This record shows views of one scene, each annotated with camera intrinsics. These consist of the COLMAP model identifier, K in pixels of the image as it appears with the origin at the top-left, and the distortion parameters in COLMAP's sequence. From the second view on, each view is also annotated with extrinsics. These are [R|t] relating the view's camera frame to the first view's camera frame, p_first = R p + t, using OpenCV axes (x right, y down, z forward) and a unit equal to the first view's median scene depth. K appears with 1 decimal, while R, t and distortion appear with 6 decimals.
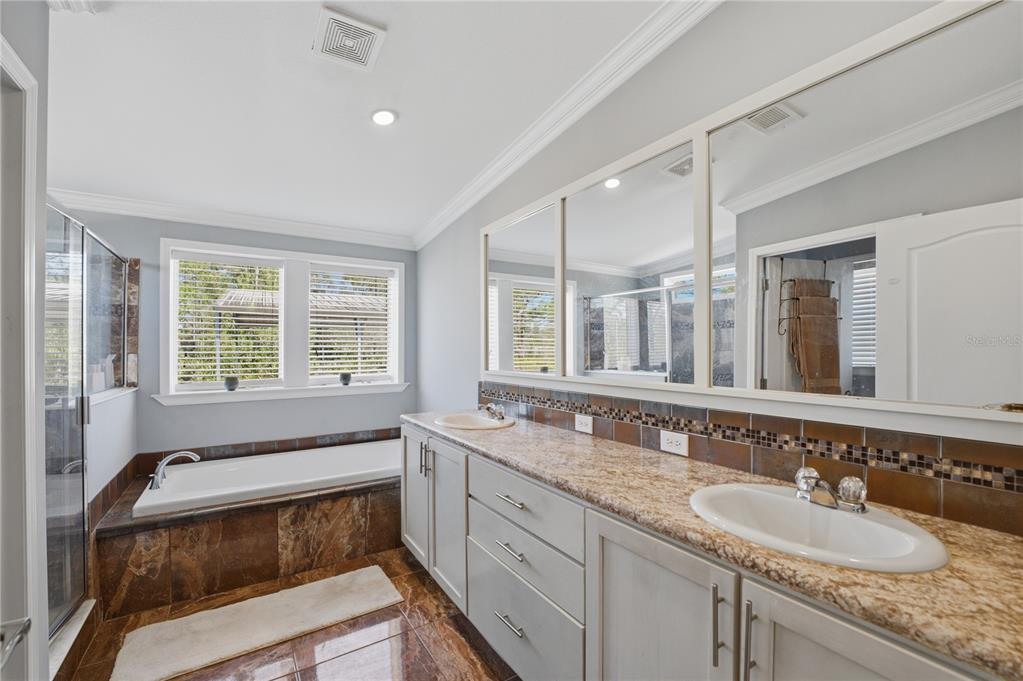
lens RADIAL K [[425.4, 0, 513.8], [0, 425.4, 347.9], [0, 0, 1]] dist [-0.027282, 0.002398]
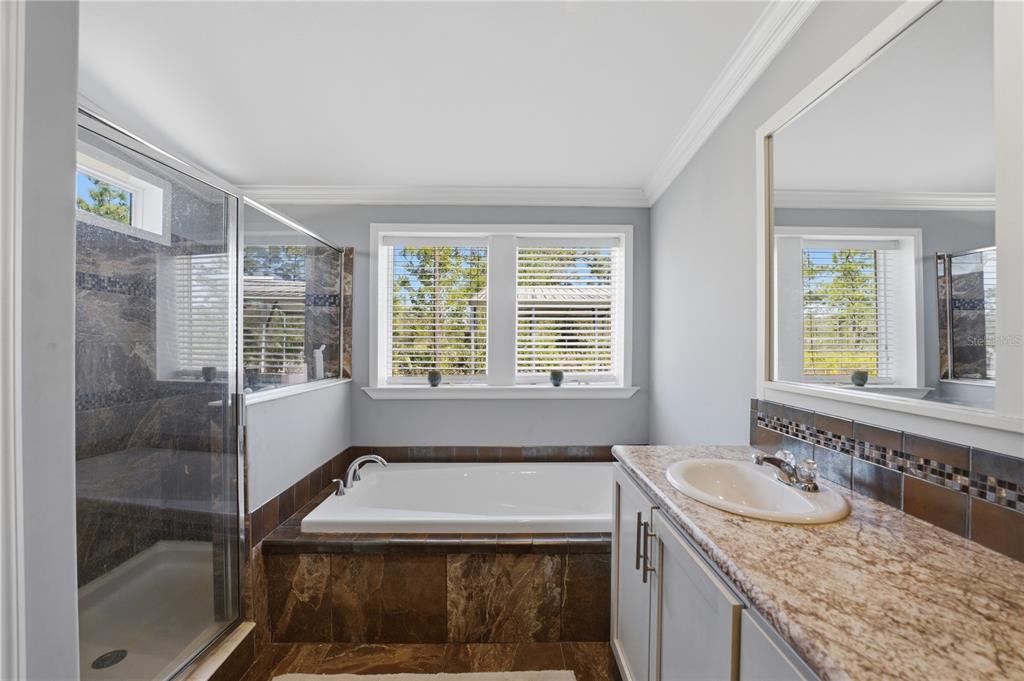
lens RADIAL K [[425.8, 0, 508.5], [0, 425.8, 341.9], [0, 0, 1]] dist [-0.027282, 0.002398]
pose [[0.841016, 0.006831, -0.540967, -0.057475], [-0.004262, 0.999973, 0.006000, 0.000325], [0.540993, -0.002740, 0.841022, 0.390396]]
